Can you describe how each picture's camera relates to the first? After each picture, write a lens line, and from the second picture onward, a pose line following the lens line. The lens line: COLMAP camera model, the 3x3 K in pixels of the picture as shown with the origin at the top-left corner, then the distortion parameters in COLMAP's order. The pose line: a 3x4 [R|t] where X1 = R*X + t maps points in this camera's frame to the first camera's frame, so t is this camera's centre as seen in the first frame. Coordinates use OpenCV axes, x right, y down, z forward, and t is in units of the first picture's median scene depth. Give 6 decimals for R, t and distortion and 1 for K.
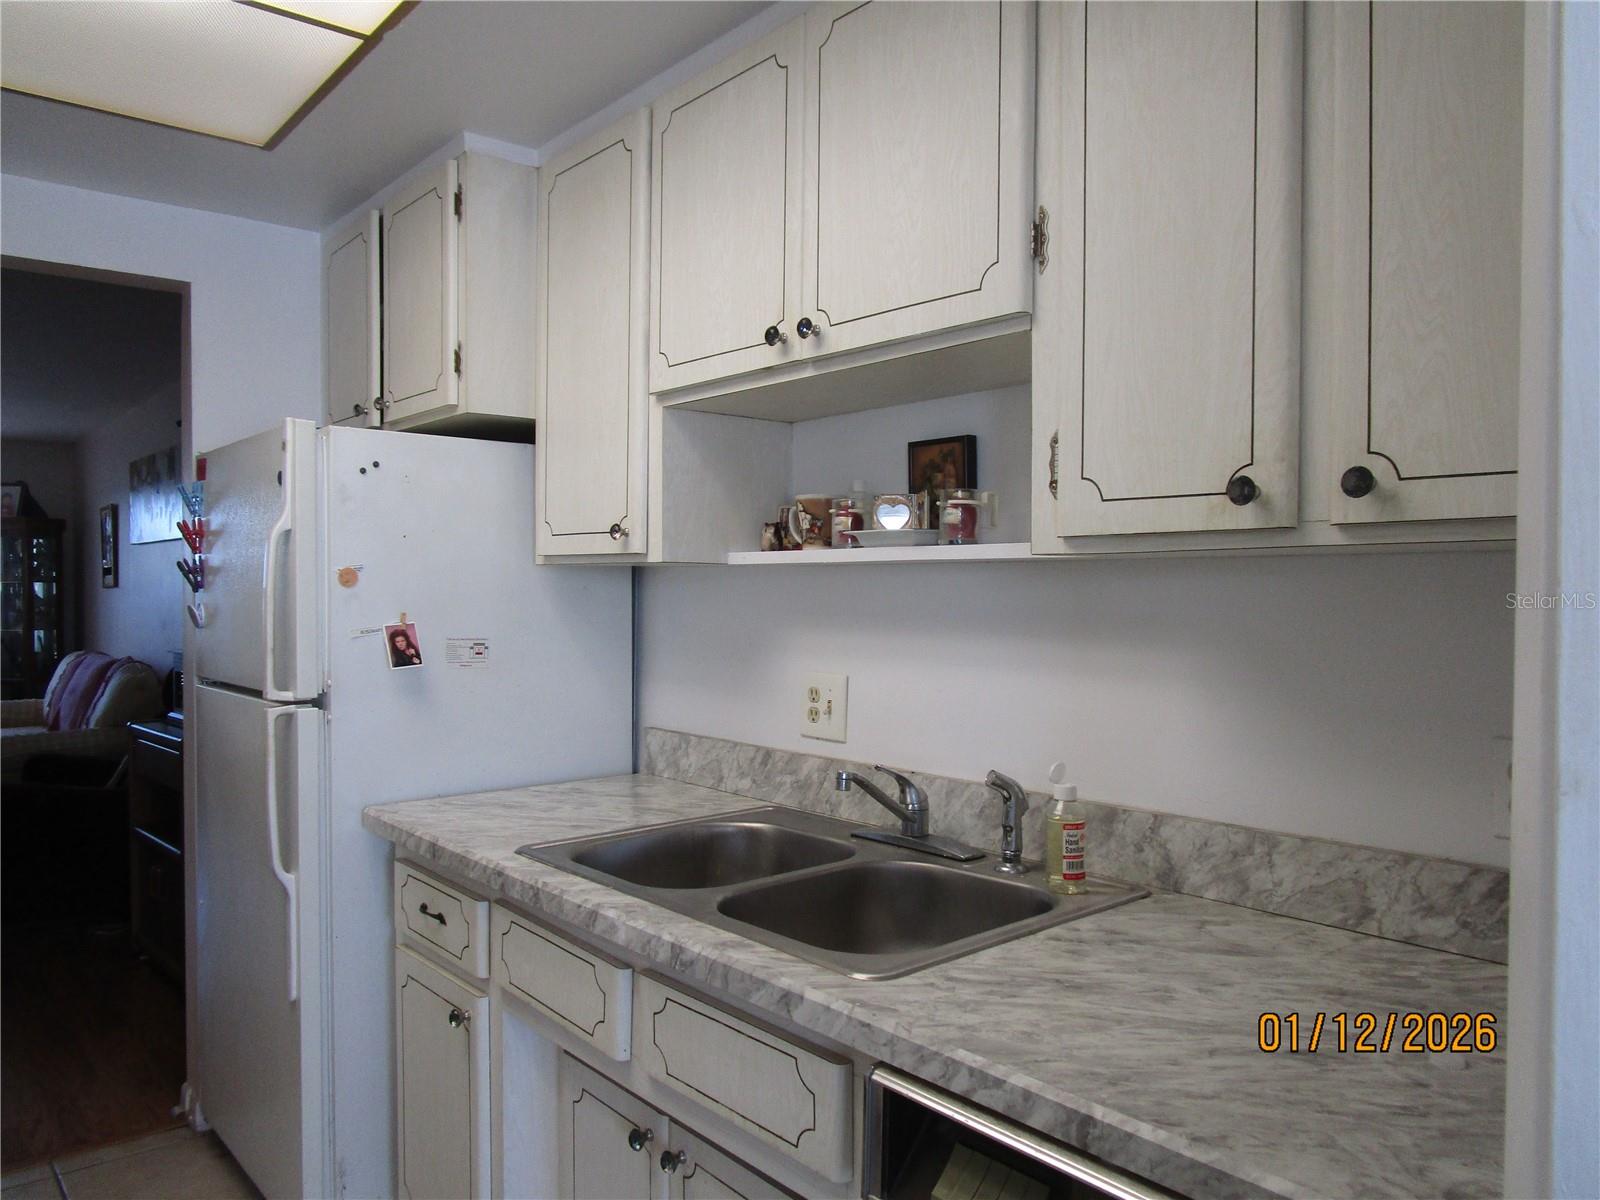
lens RADIAL K [[1145.7, 0, 798.6], [0, 1145.7, 606.5], [0, 0, 1]] dist [-0.015783, -0.002583]
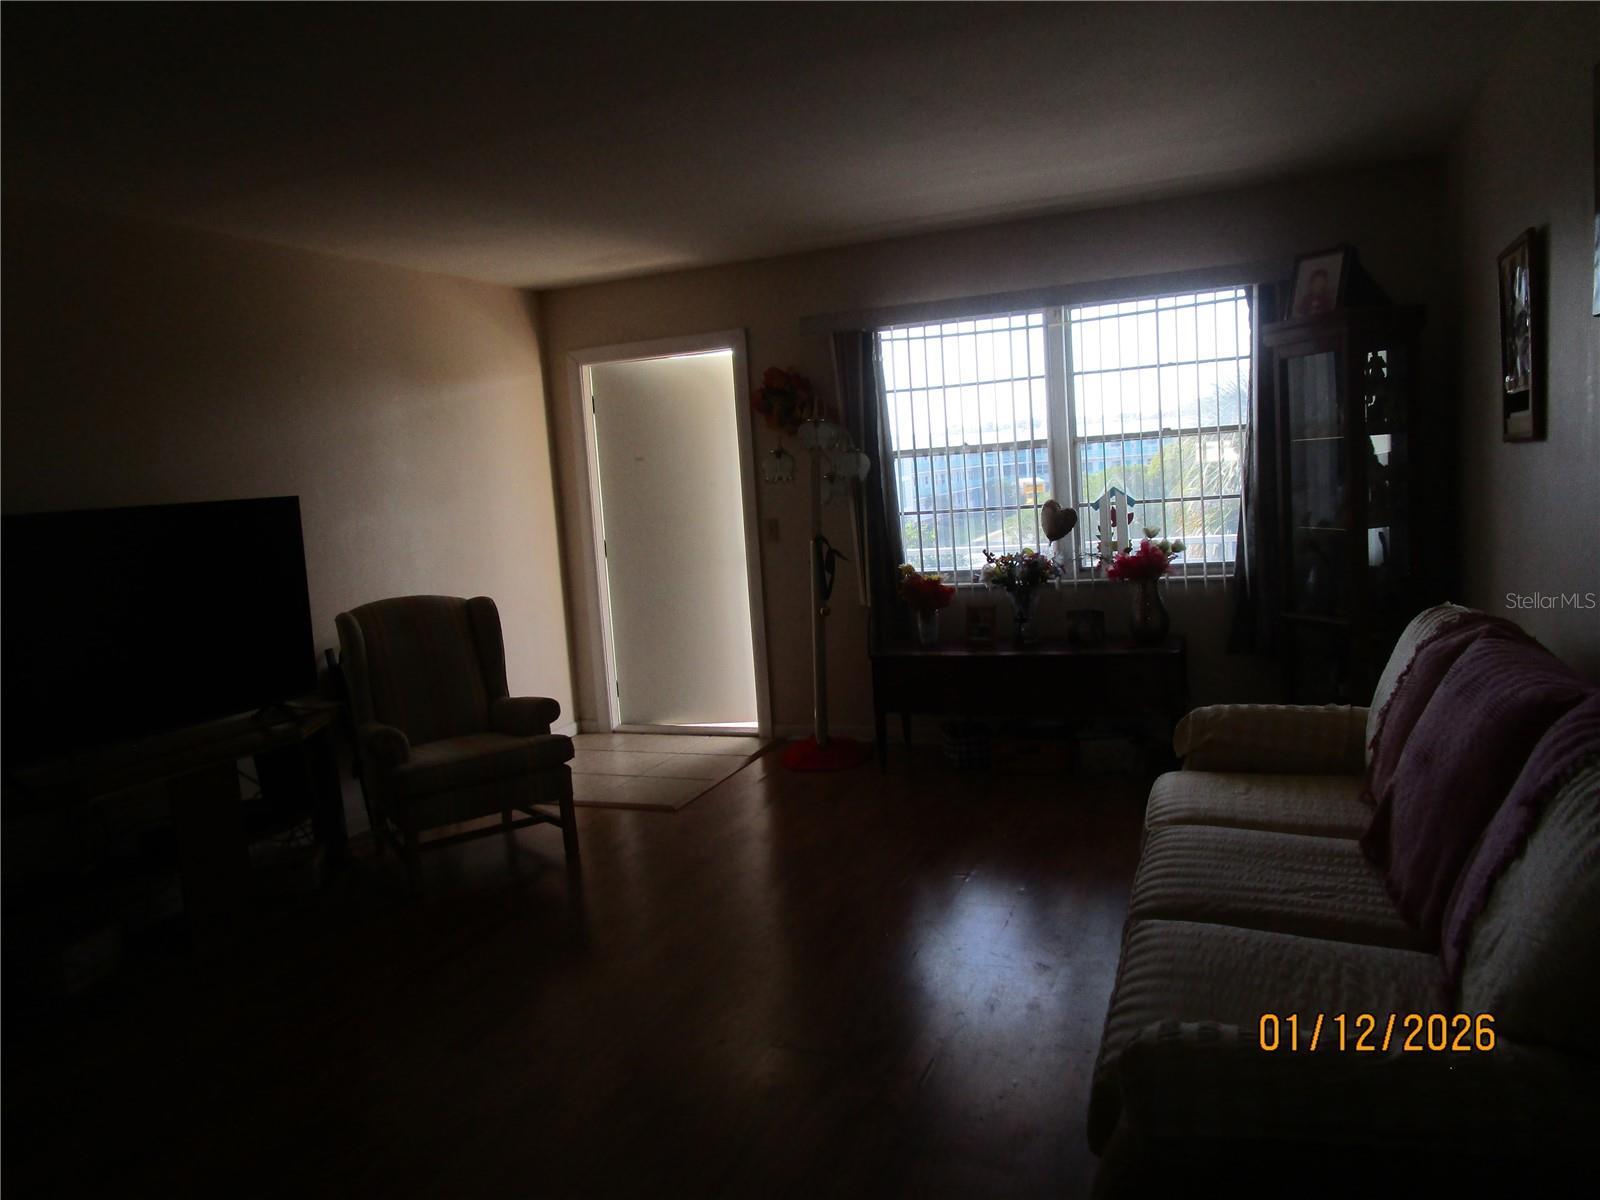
lens RADIAL K [[1145.7, 0, 798.6], [0, 1145.7, 606.5], [0, 0, 1]] dist [-0.015783, -0.002583]
pose [[0.465456, 0.069962, -0.882302, -0.376231], [0.055716, 0.992578, 0.108099, -0.017023], [0.883316, -0.099474, 0.458103, 0.600949]]
